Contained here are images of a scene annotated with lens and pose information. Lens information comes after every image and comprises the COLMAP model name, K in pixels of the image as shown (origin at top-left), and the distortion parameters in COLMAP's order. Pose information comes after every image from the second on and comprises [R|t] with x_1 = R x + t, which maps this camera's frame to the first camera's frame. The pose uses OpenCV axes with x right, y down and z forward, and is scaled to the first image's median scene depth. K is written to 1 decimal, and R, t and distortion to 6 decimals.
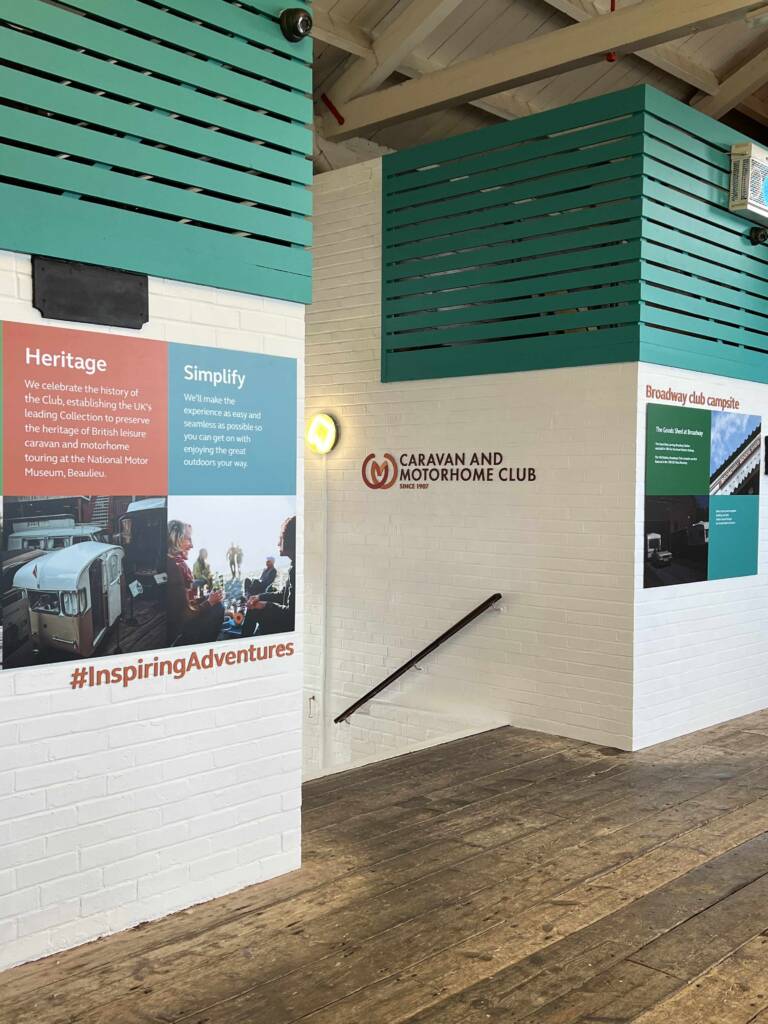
lens RADIAL K [[1091.8, 0, 384.0], [0, 1091.8, 512.0], [0, 0, 1]] dist [0.174349, -0.435200]
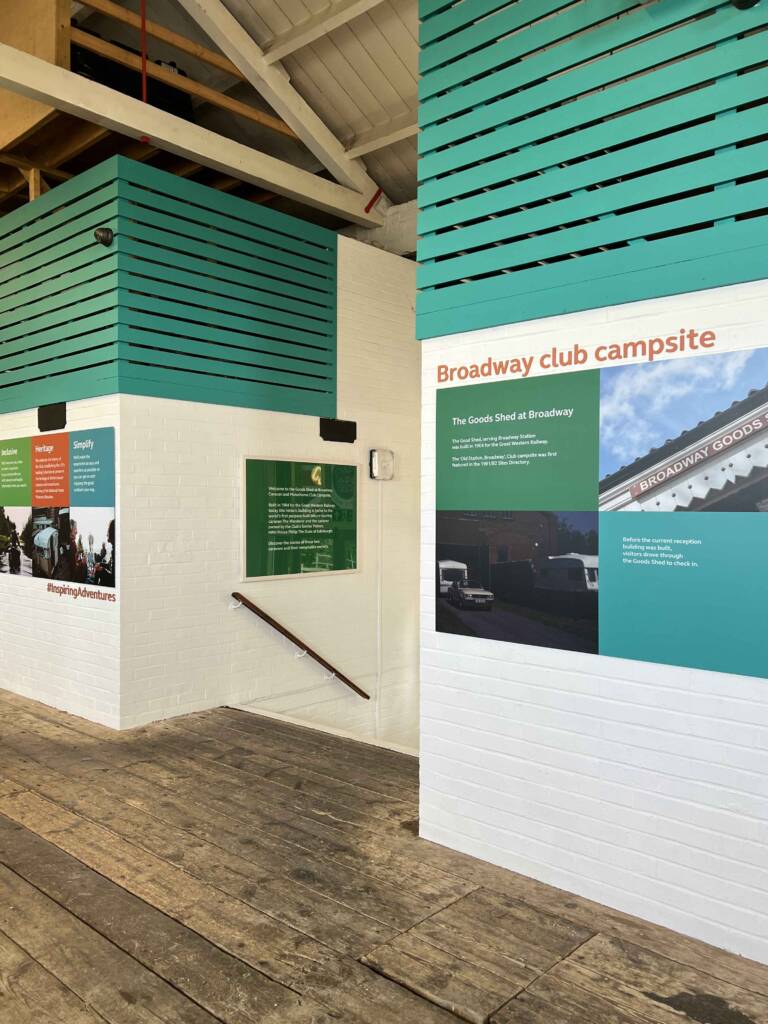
lens RADIAL K [[809.0, 0, 384.0], [0, 809.0, 512.0], [0, 0, 1]] dist [0.024508, -0.014246]
pose [[0.000752, -0.003730, -0.999993, 0.948025], [-0.029843, 0.999548, -0.003751, -0.012480], [0.999554, 0.029845, 0.000641, 1.144032]]
